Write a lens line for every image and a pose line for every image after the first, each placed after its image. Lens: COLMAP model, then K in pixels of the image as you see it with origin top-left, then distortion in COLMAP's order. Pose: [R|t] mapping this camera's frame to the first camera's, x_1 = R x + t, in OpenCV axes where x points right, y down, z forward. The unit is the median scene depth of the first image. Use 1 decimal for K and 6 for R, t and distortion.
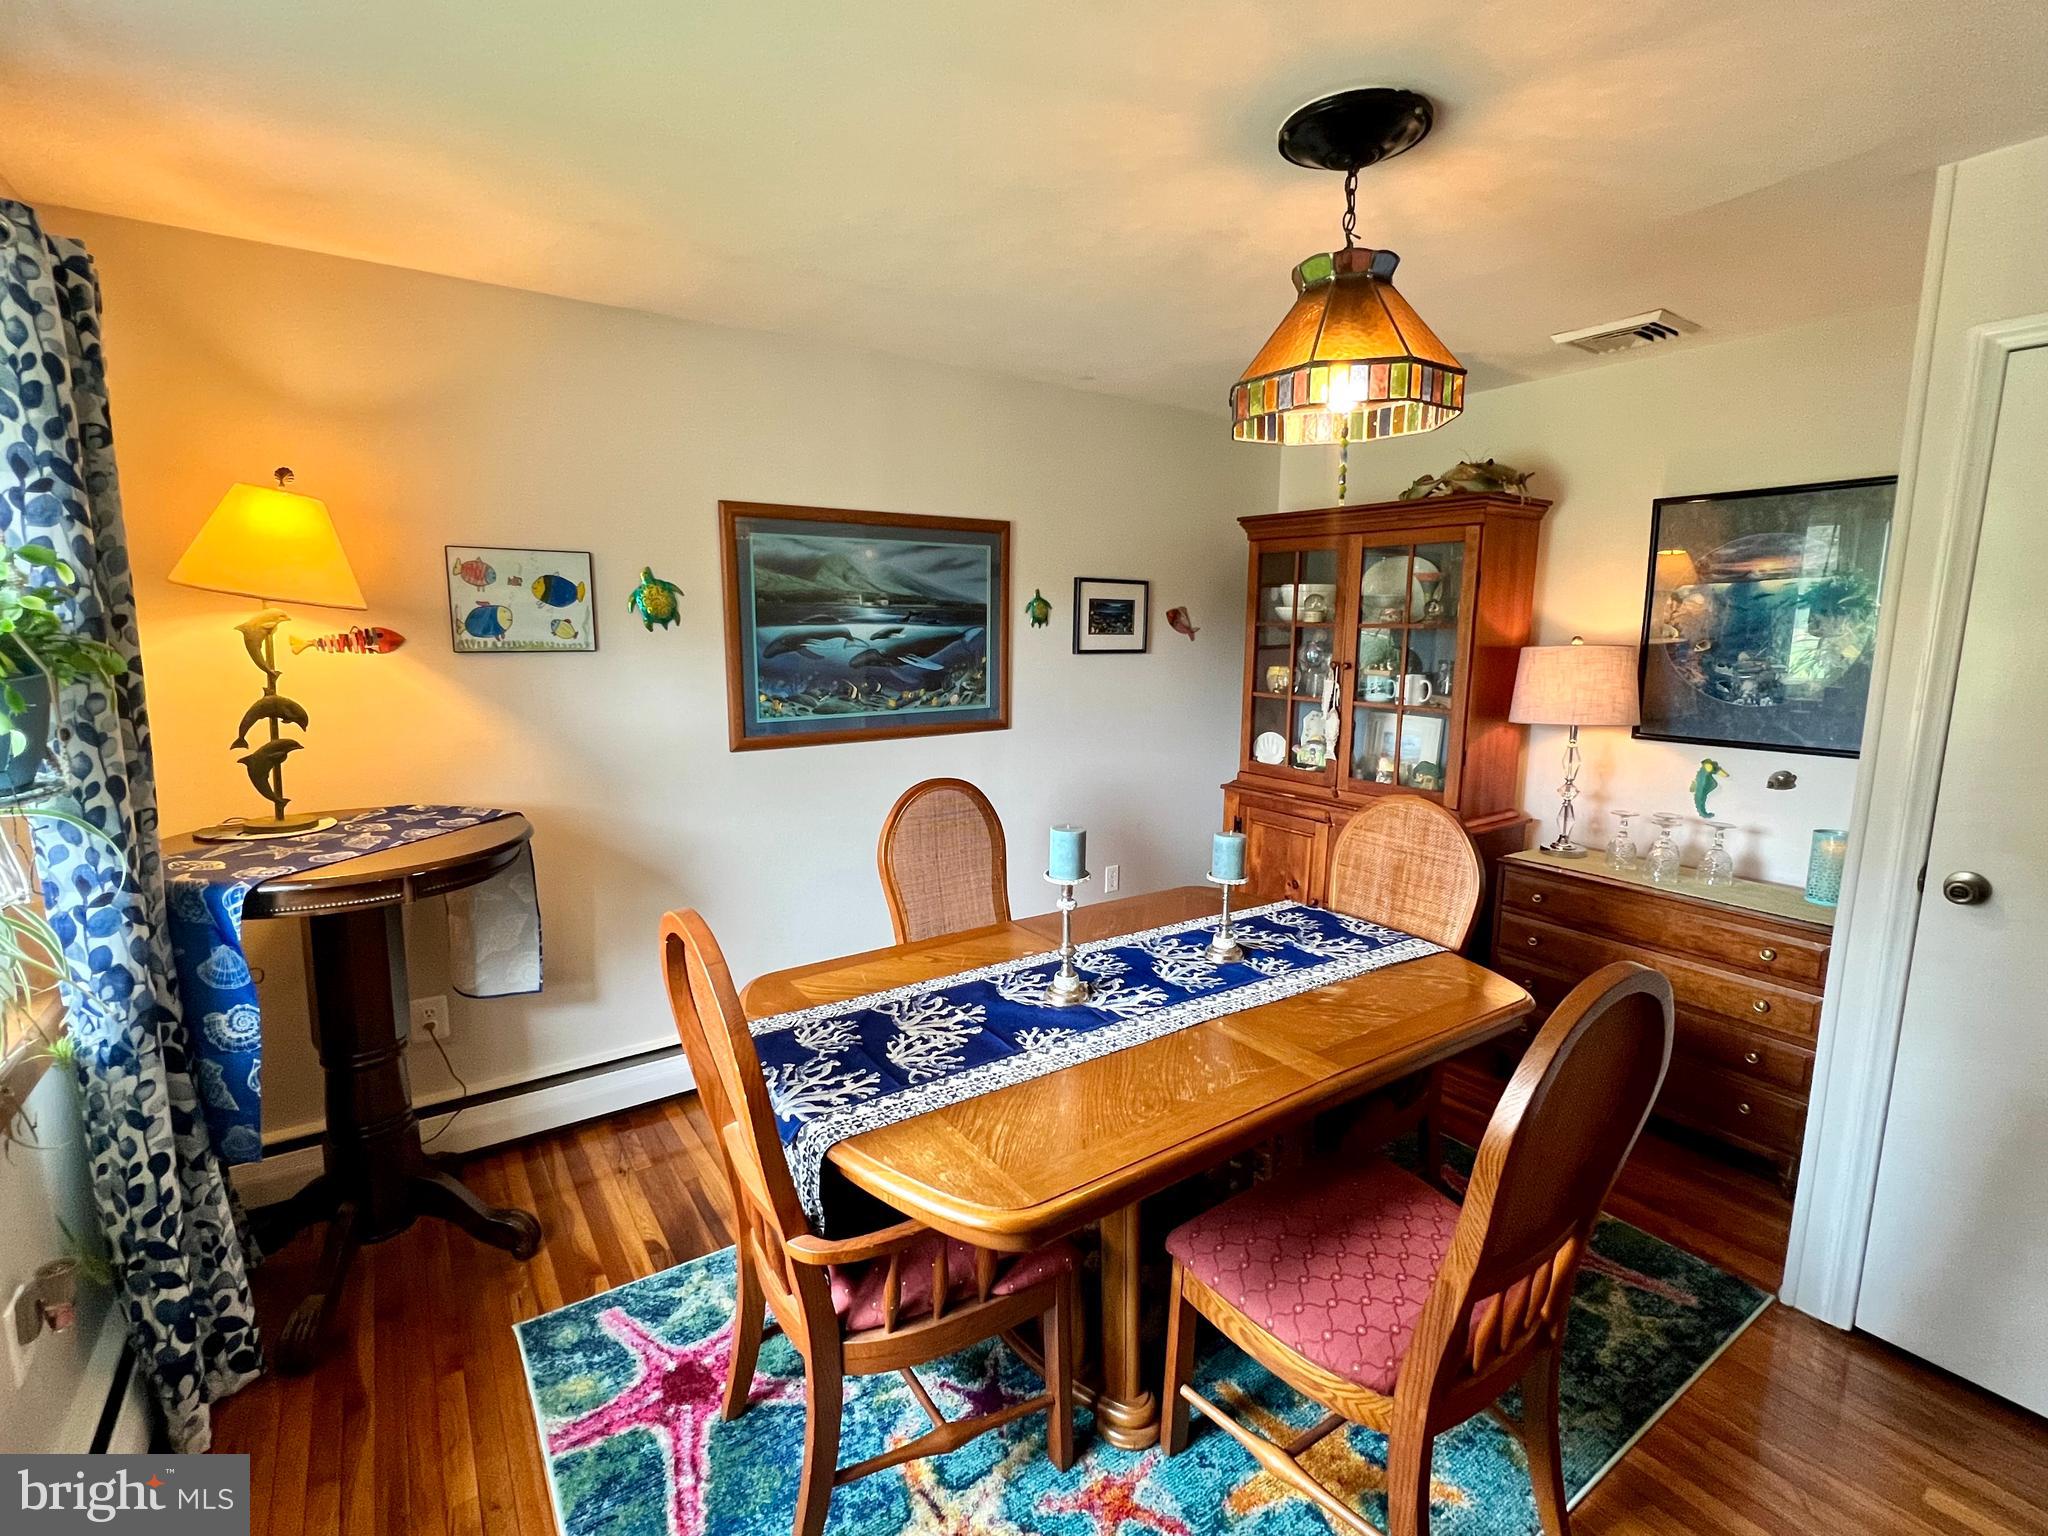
lens RADIAL K [[922.6, 0, 1015.1], [0, 922.6, 761.9], [0, 0, 1]] dist [-0.000601, 0.000323]
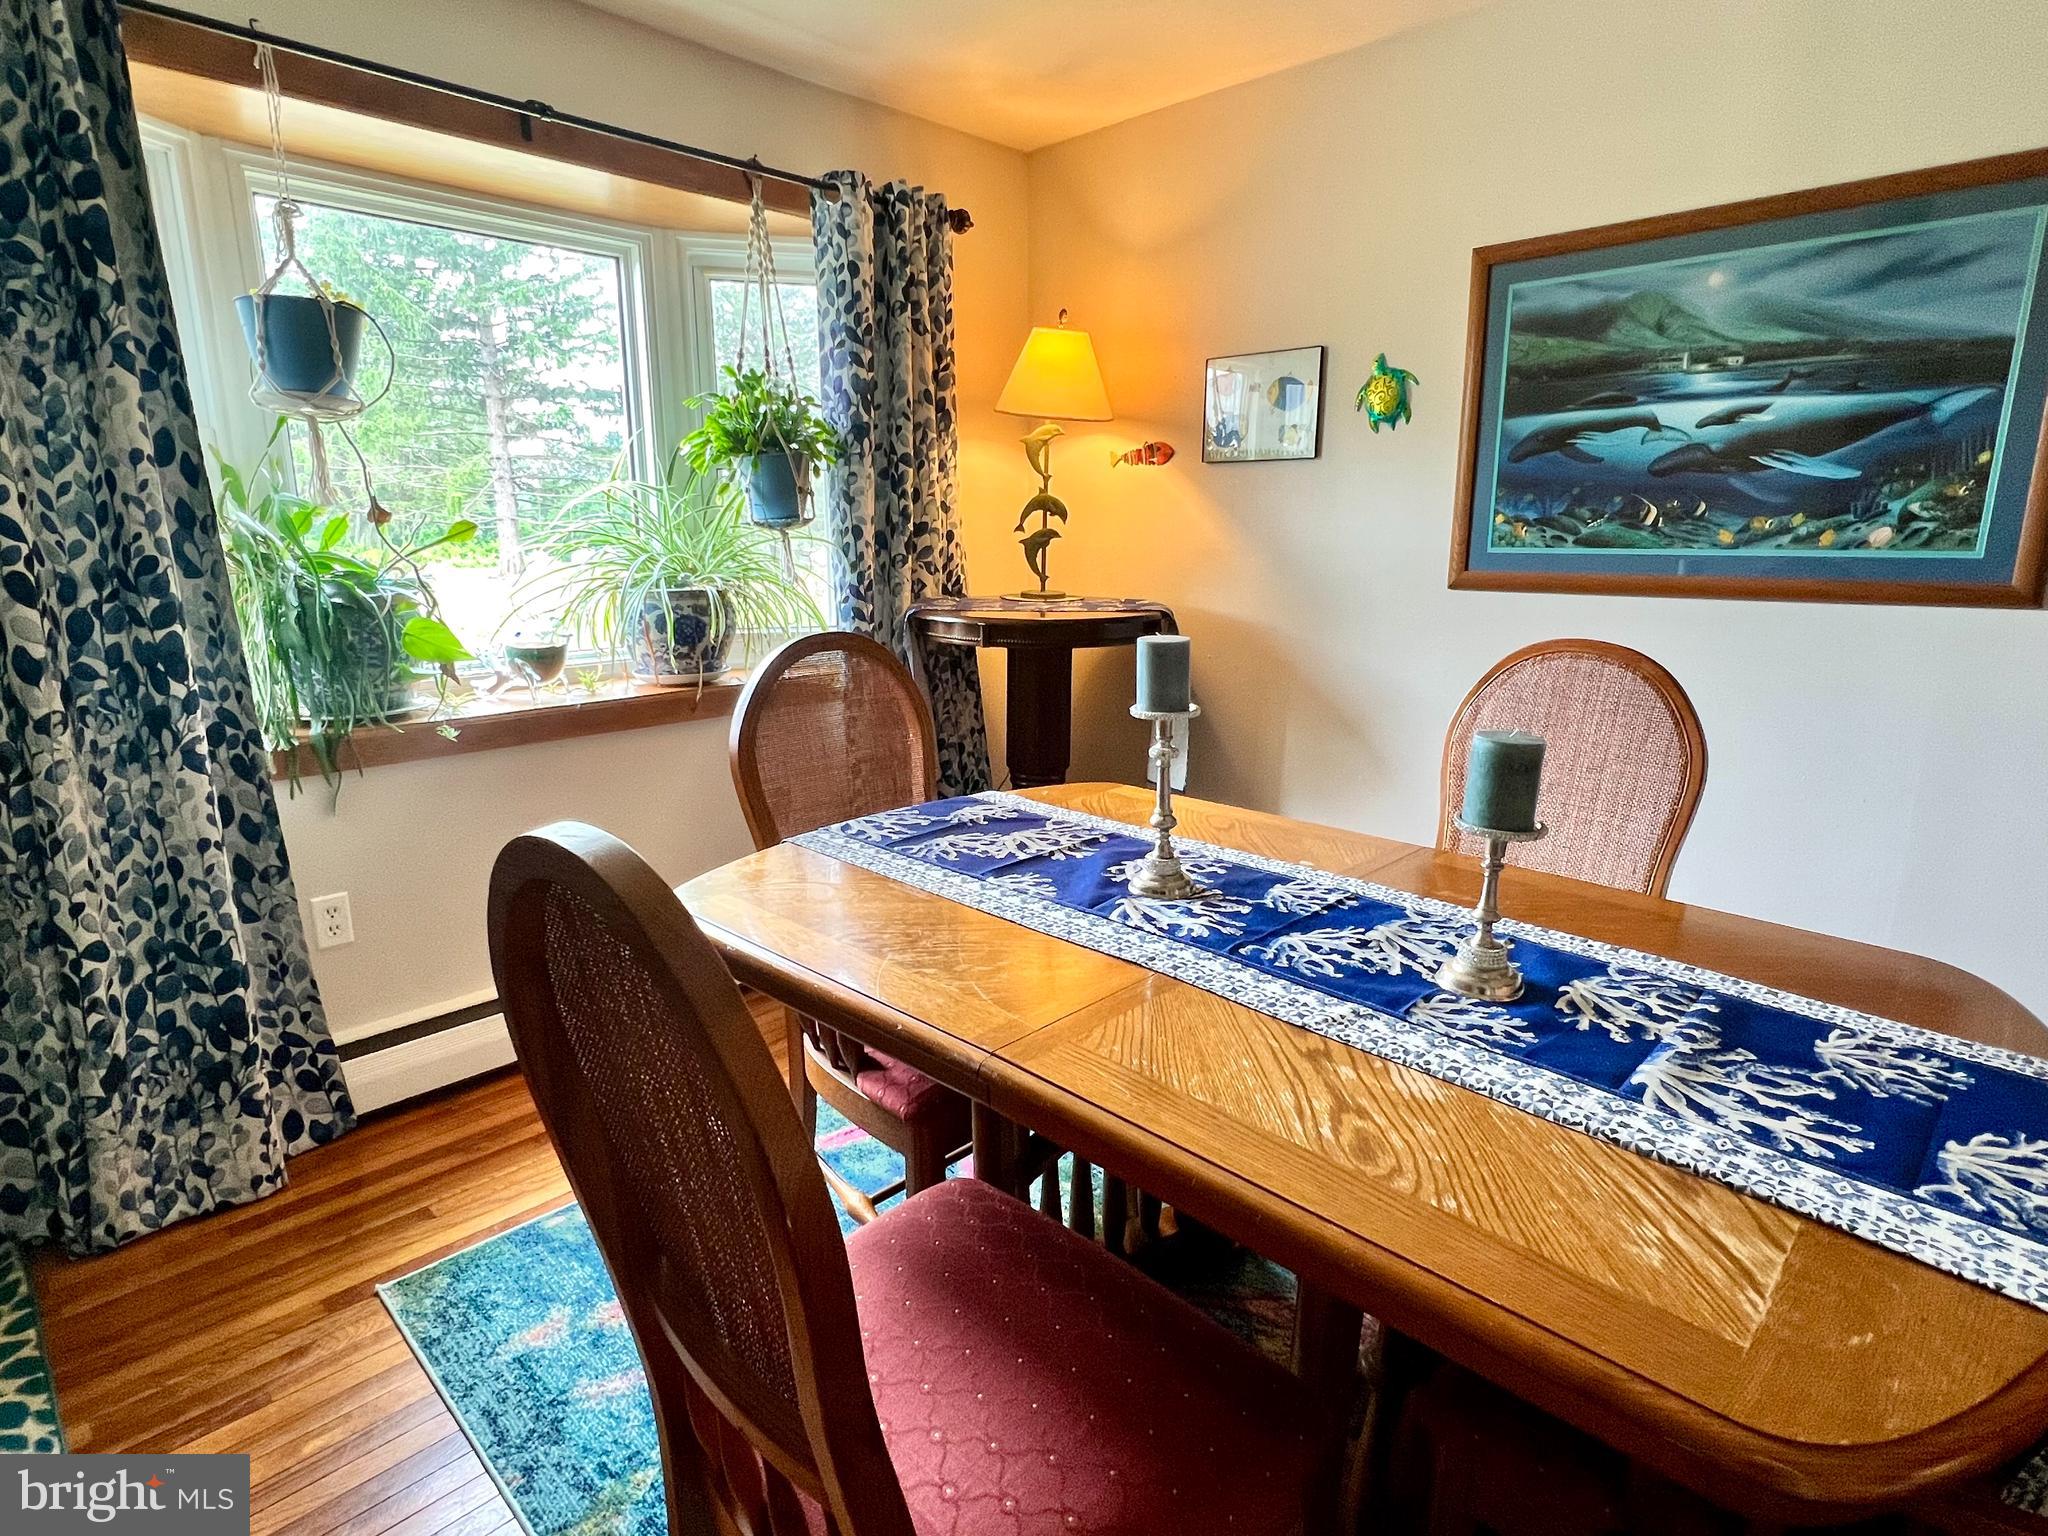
lens RADIAL K [[1094.1, 0, 1020.2], [0, 1094.1, 773.2], [0, 0, 1]] dist [-0.000336, 0.000232]
pose [[0.198654, 0.213220, -0.956595, 0.531169], [-0.144605, 0.971742, 0.186566, 0.020315], [0.969343, 0.101266, 0.223873, 0.461107]]
